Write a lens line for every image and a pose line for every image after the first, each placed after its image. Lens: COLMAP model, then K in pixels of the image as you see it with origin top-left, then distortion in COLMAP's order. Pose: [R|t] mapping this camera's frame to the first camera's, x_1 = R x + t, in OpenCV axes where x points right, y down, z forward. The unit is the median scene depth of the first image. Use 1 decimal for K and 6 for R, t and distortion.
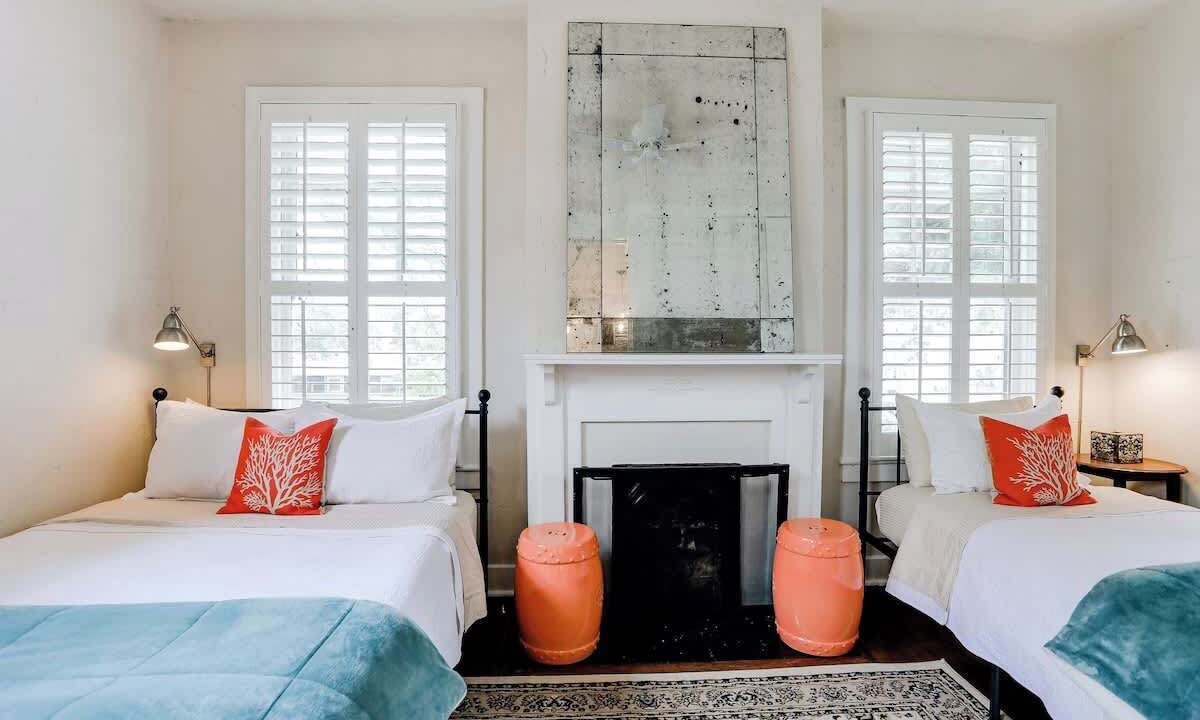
lens RADIAL K [[596.6, 0, 600.0], [0, 596.6, 360.0], [0, 0, 1]] dist [-0.070756, 0.024265]
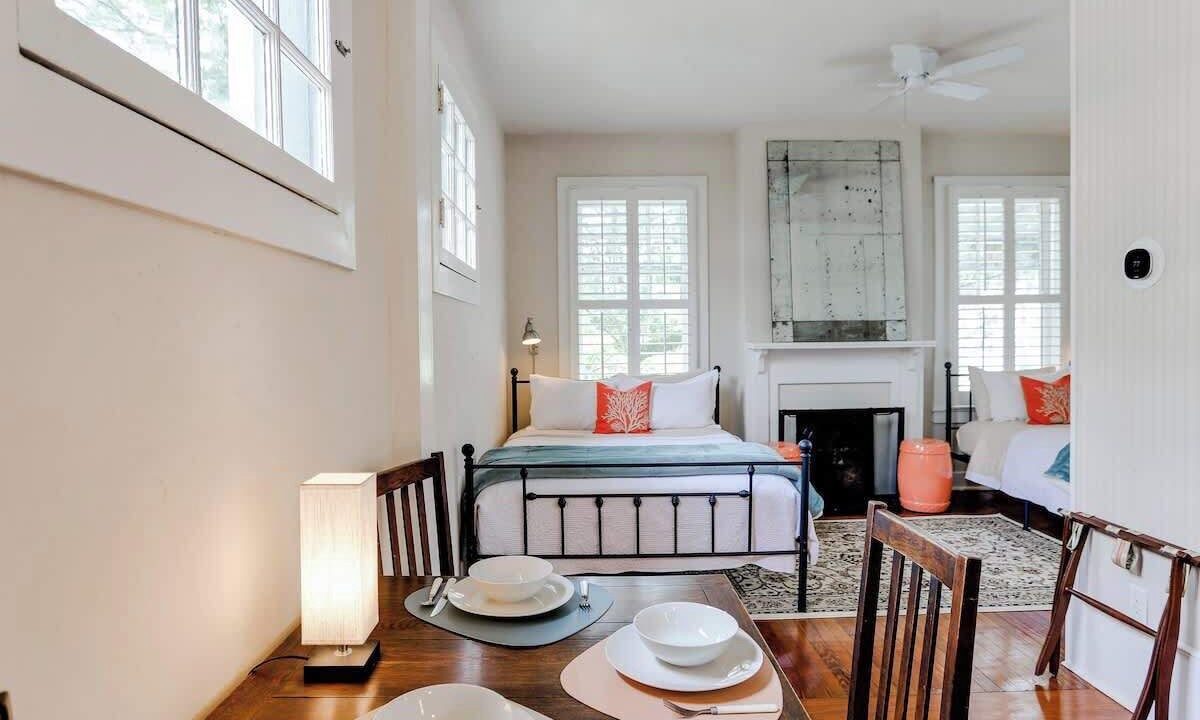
lens RADIAL K [[718.0, 0, 584.1], [0, 718.0, 361.8], [0, 0, 1]] dist [-0.073687, 0.050662]
pose [[0.999682, -0.014347, -0.020760, -0.537280], [0.014458, 0.999882, 0.005205, 0.024325], [0.020683, -0.005504, 0.999771, -1.010971]]
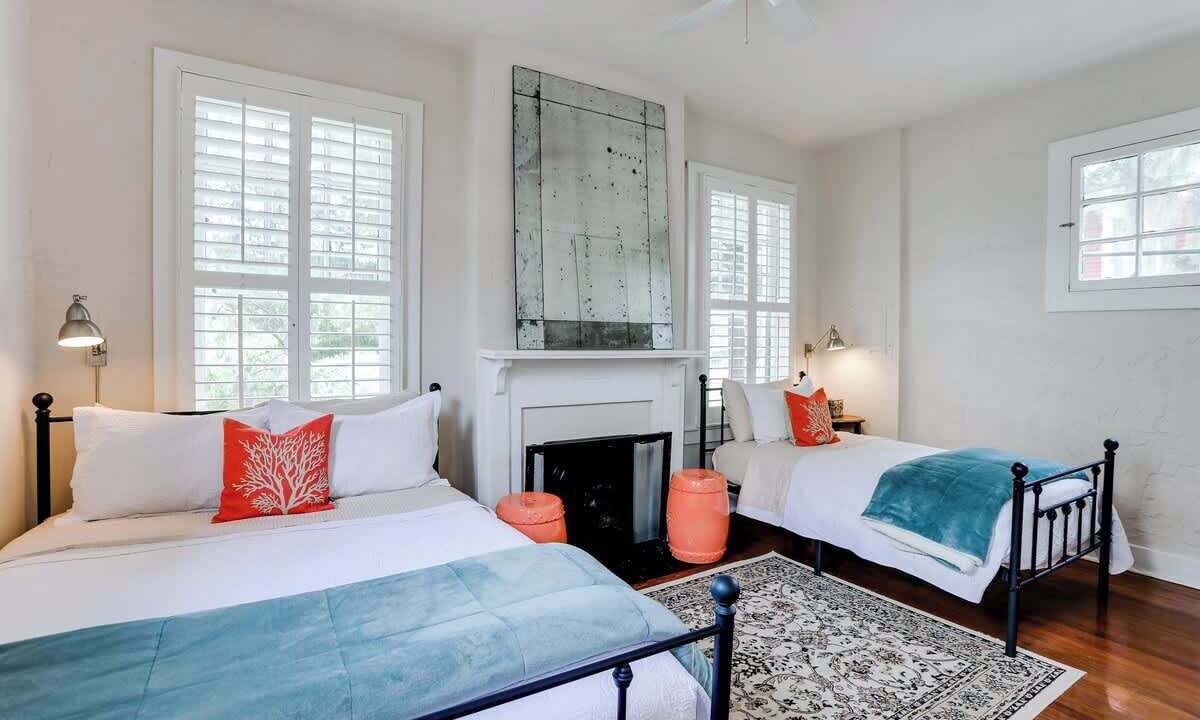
lens RADIAL K [[589.7, 0, 600.0], [0, 589.7, 360.0], [0, 0, 1]] dist [-0.083651, 0.036913]
pose [[0.865555, -0.009262, 0.500728, -0.487537], [0.006441, 0.999952, 0.007362, 0.001347], [-0.500772, -0.003147, 0.865573, -0.083260]]
